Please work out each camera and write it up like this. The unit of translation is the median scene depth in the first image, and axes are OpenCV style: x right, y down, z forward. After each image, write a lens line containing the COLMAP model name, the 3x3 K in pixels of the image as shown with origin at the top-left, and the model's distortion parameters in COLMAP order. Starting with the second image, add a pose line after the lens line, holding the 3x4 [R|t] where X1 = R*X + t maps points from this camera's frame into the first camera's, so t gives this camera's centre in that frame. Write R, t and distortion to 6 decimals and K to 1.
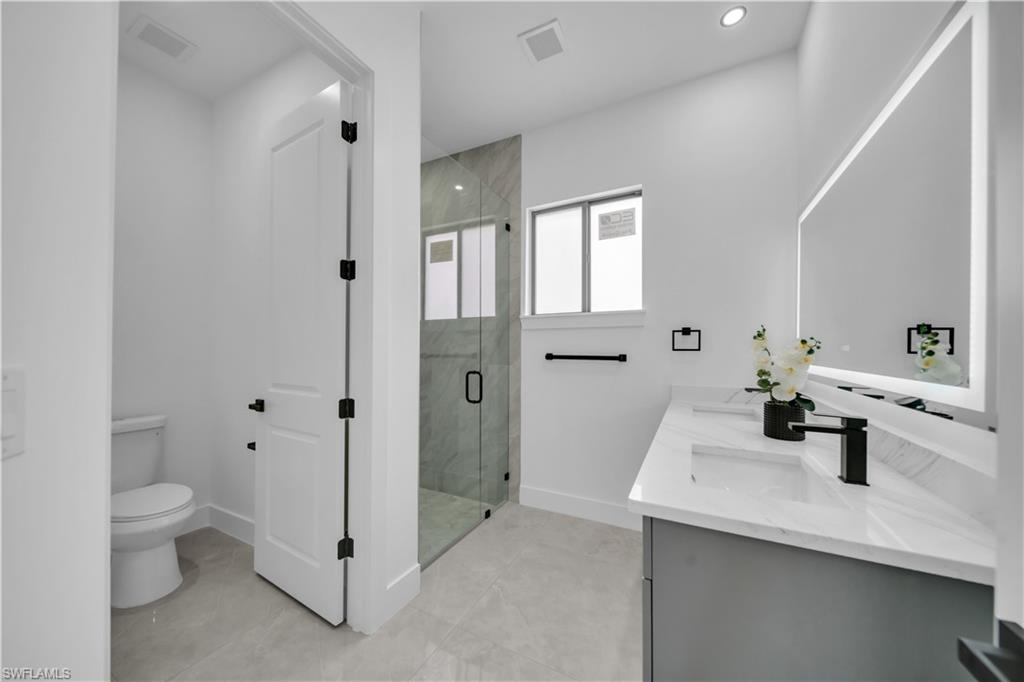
lens RADIAL K [[355.6, 0, 512.8], [0, 355.6, 346.6], [0, 0, 1]] dist [0.000521, -0.000079]
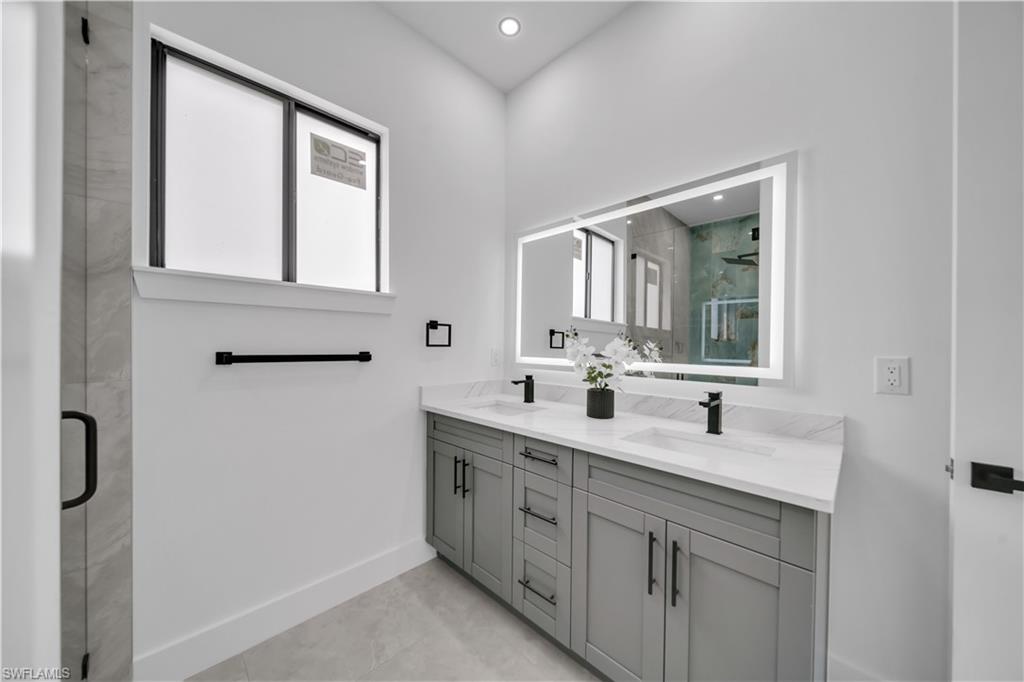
lens RADIAL K [[359.5, 0, 515.8], [0, 359.5, 343.9], [0, 0, 1]] dist [-0.011944, -0.000158]
pose [[0.277627, 0.000540, 0.960689, -0.282520], [-0.016050, 0.999863, 0.004076, -0.001736], [-0.960555, -0.016551, 0.277598, 0.481814]]
